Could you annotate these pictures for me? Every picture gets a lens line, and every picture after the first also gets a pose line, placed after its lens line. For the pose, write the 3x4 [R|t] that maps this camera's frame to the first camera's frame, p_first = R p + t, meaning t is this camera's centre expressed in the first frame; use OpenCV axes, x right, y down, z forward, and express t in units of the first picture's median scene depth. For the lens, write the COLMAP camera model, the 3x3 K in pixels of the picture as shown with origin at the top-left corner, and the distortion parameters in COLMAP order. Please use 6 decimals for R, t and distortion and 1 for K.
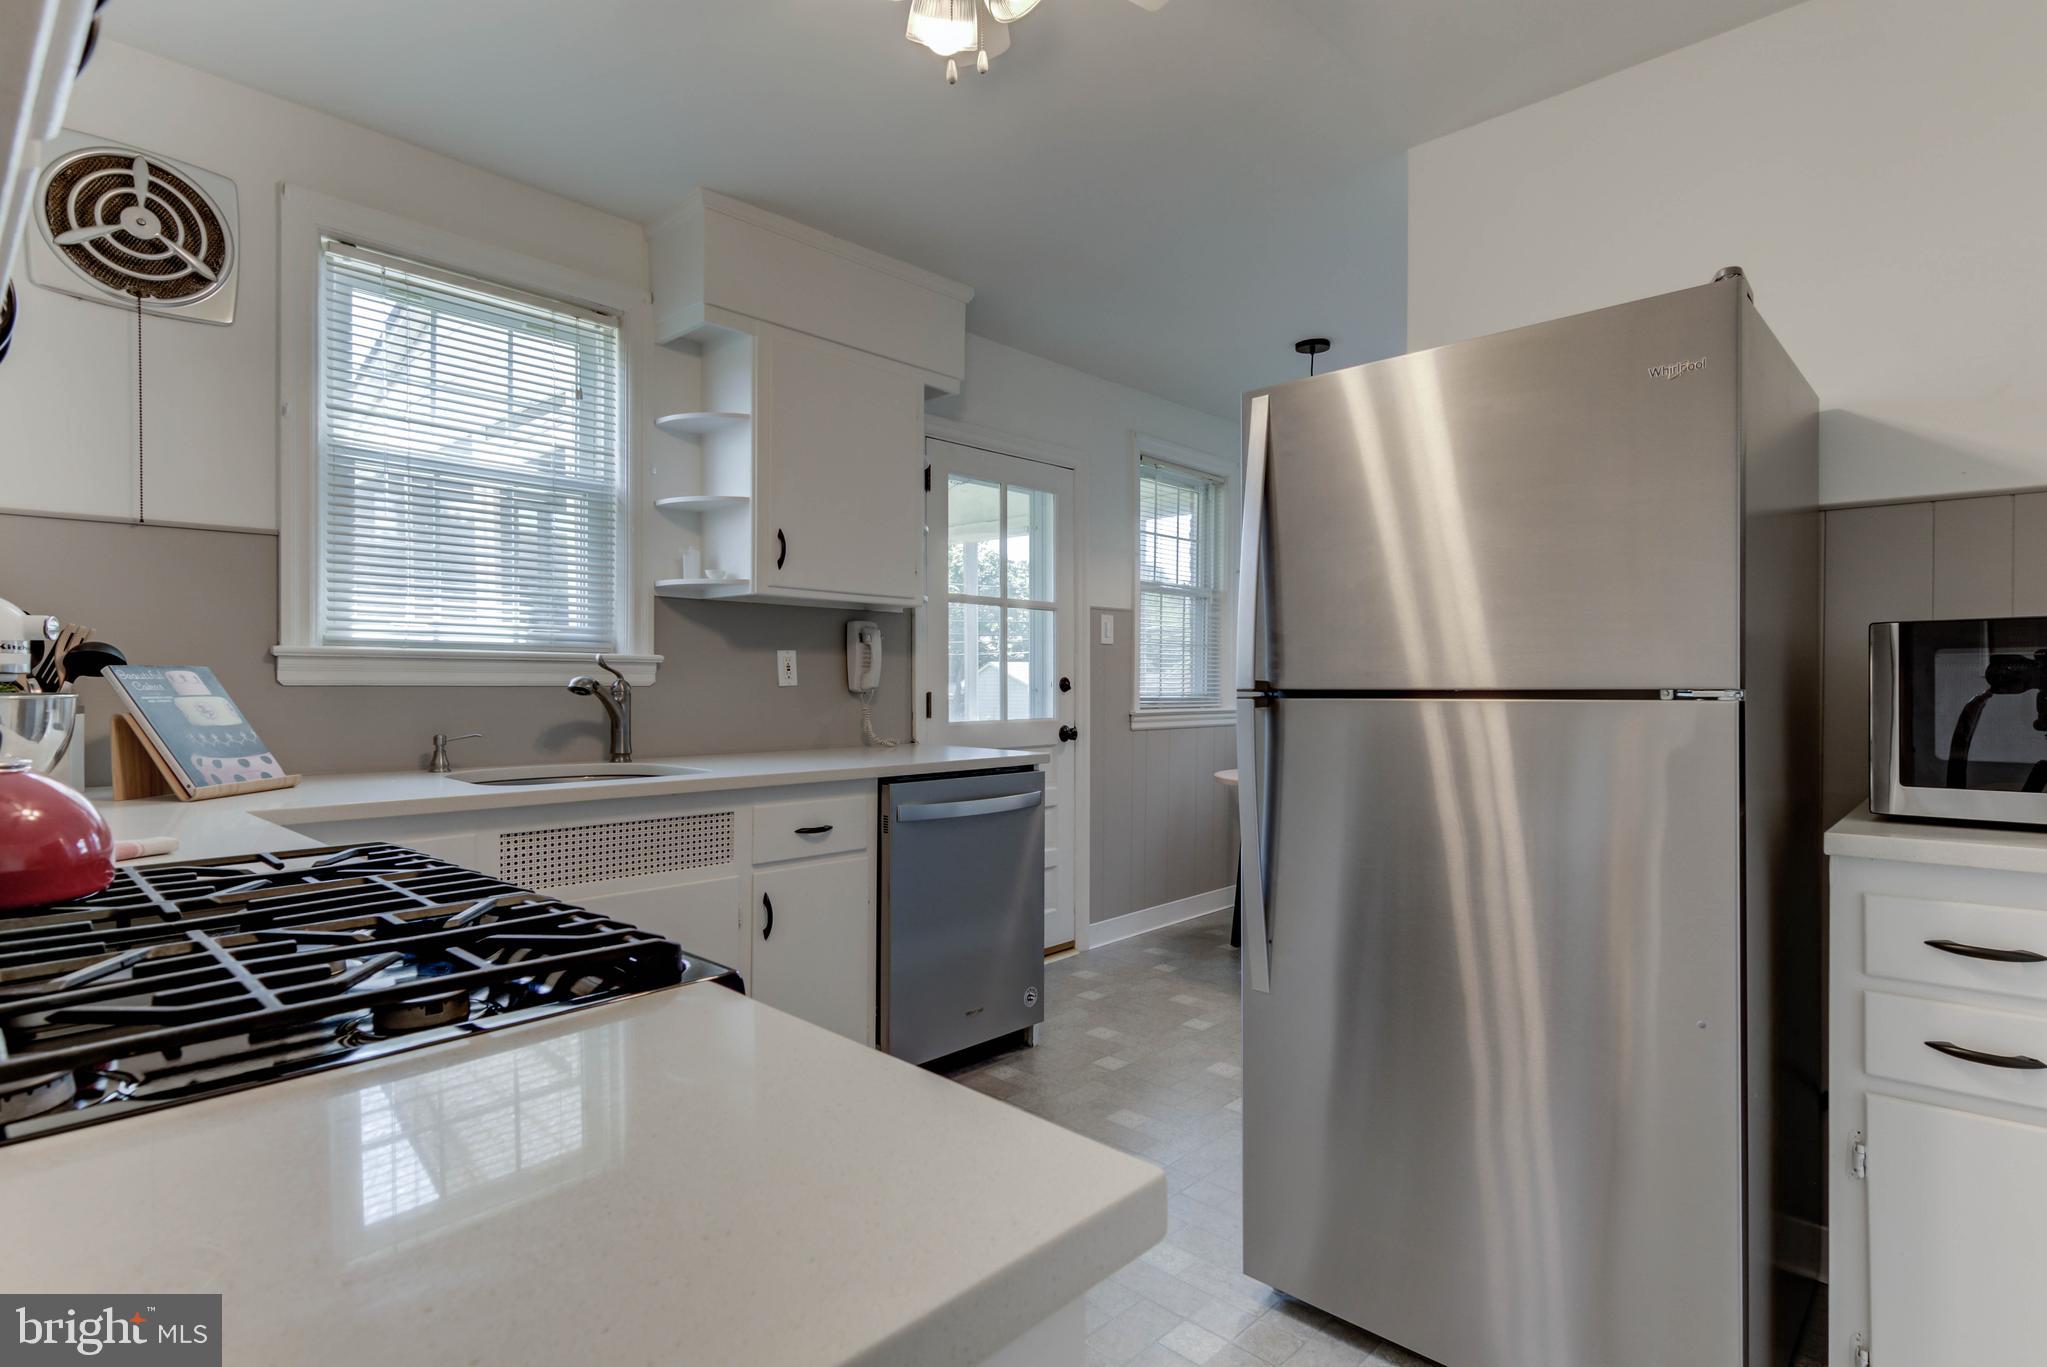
lens RADIAL K [[1040.4, 0, 1039.5], [0, 1040.4, 683.1], [0, 0, 1]] dist [0.025290, -0.009470]
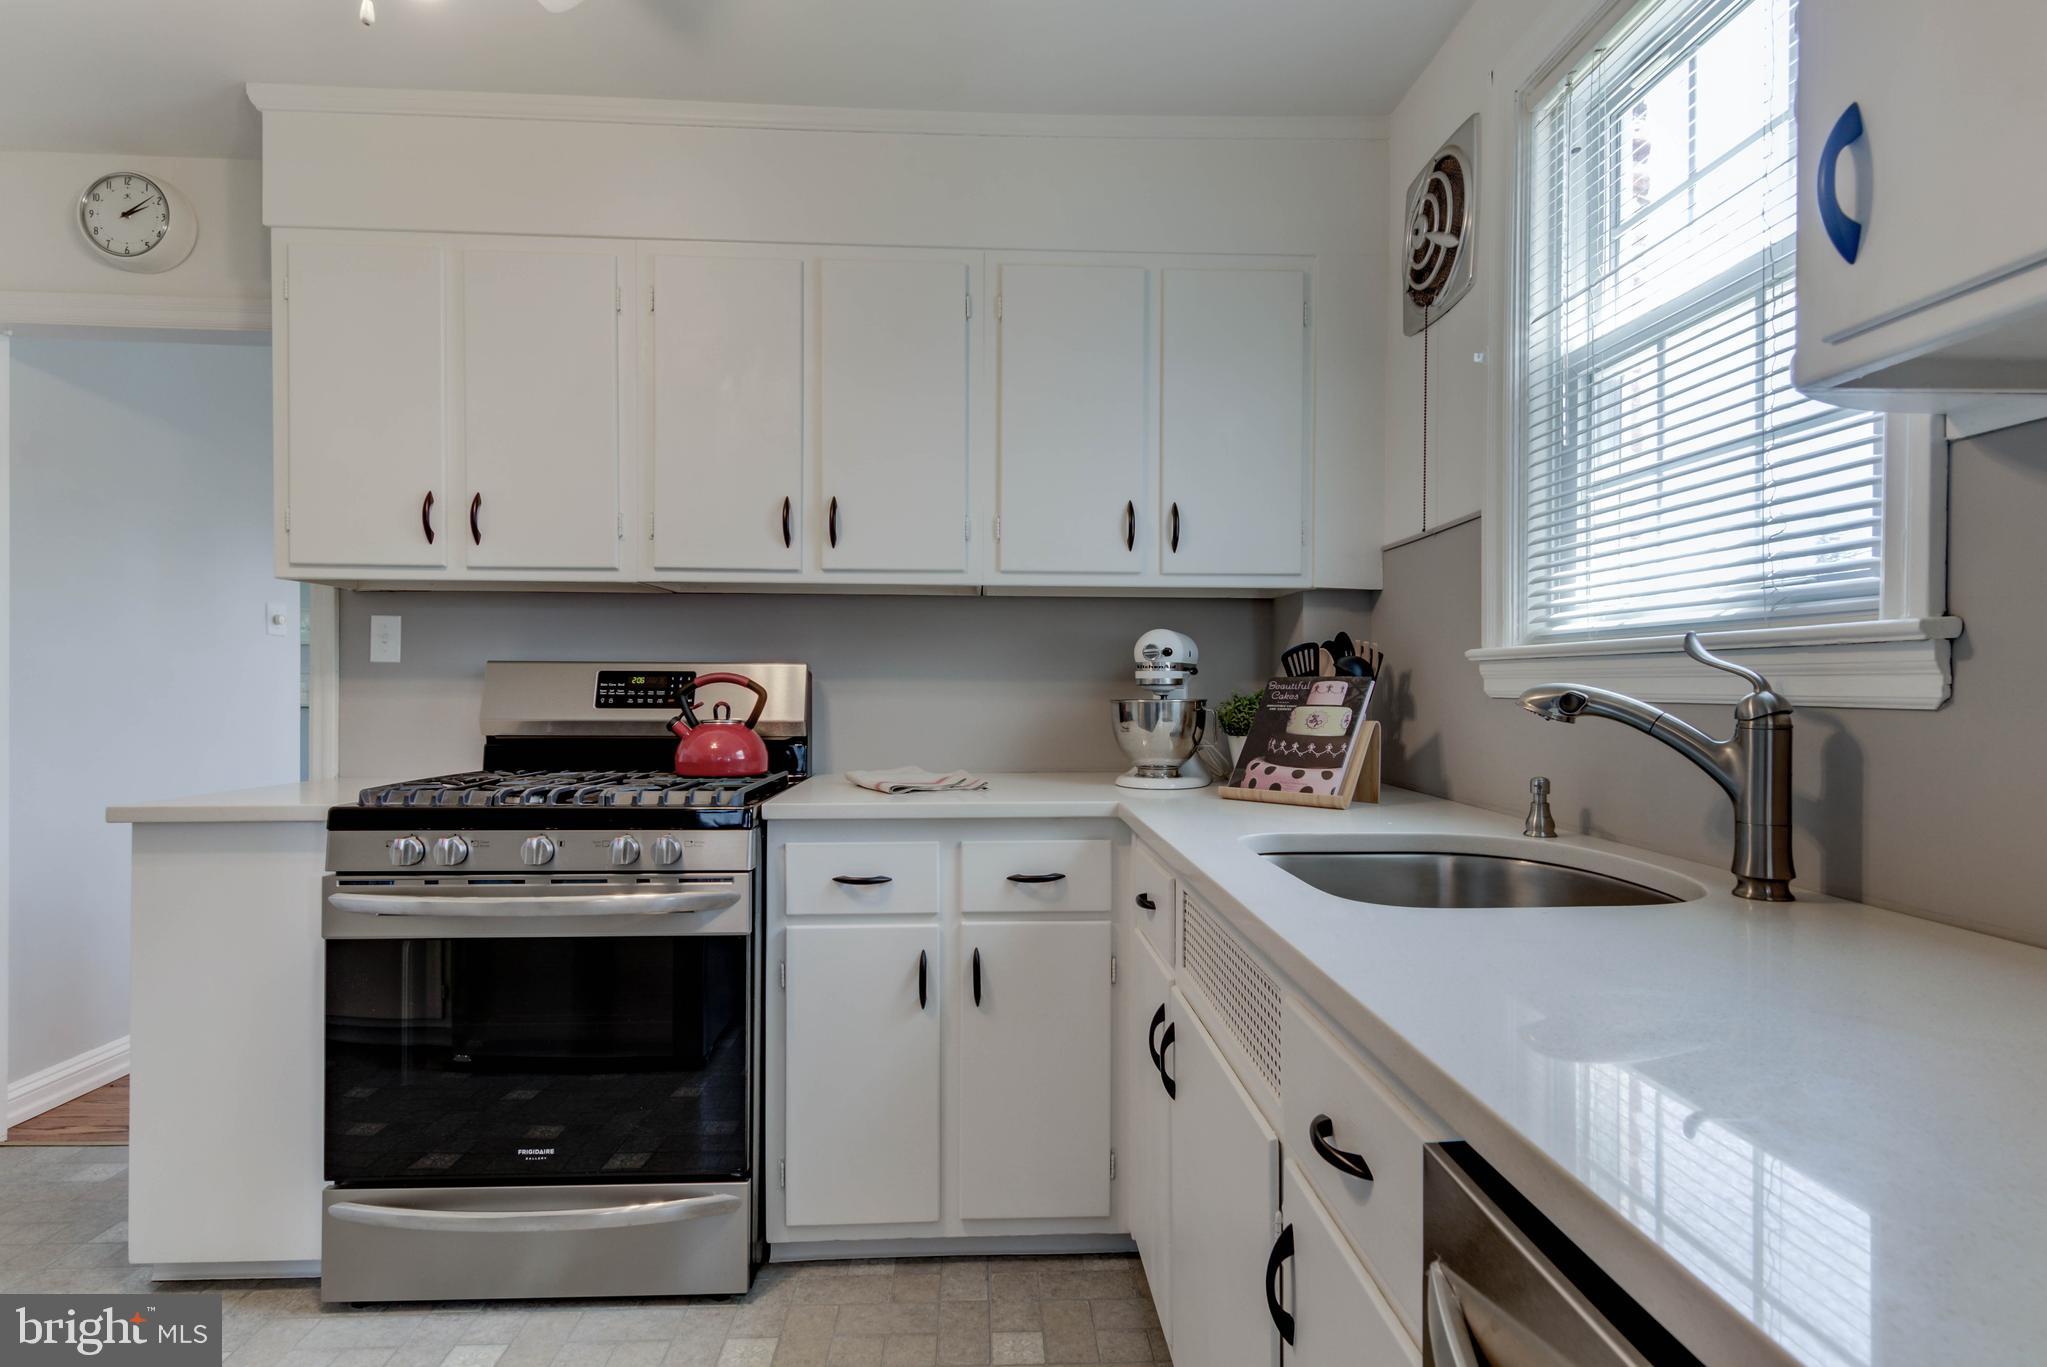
lens RADIAL K [[1040.4, 0, 1009.8], [0, 1040.4, 679.4], [0, 0, 1]] dist [0.025290, -0.009470]
pose [[-0.709678, -0.008319, -0.704478, 0.083421], [-0.006624, 0.999965, -0.005136, -0.004108], [0.704496, 0.001021, -0.709708, 0.997678]]
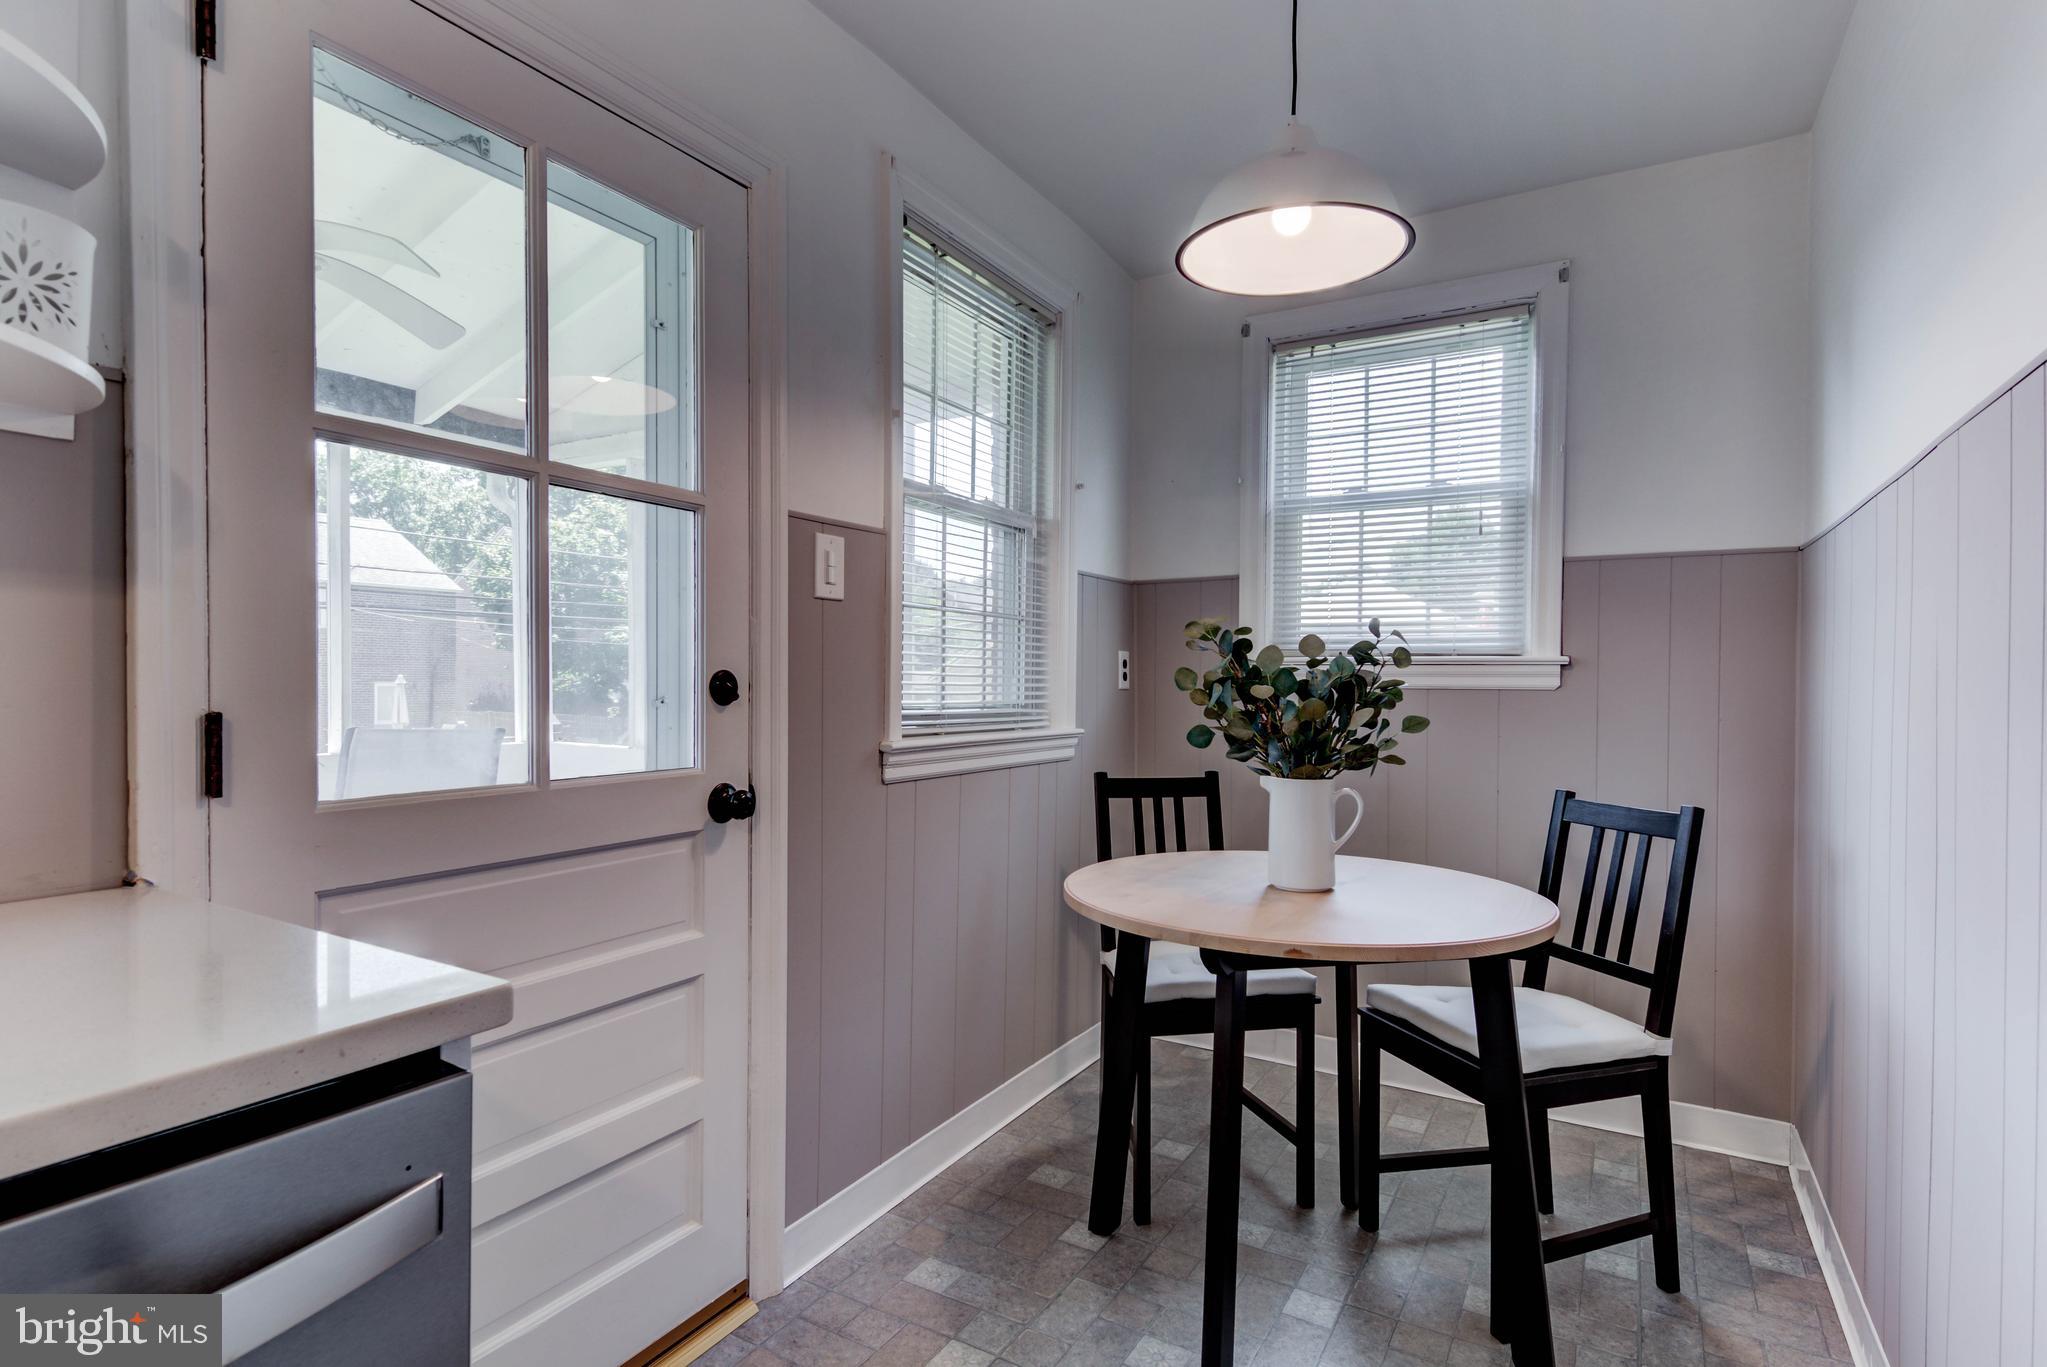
lens RADIAL K [[1040.4, 0, 1026.4], [0, 1040.4, 699.9], [0, 0, 1]] dist [0.025290, -0.009470]
pose [[0.978132, 0.000362, 0.207985, 0.080168], [-0.004180, 0.999831, 0.017917, -0.002589], [-0.207943, -0.018394, 0.977968, 0.787836]]
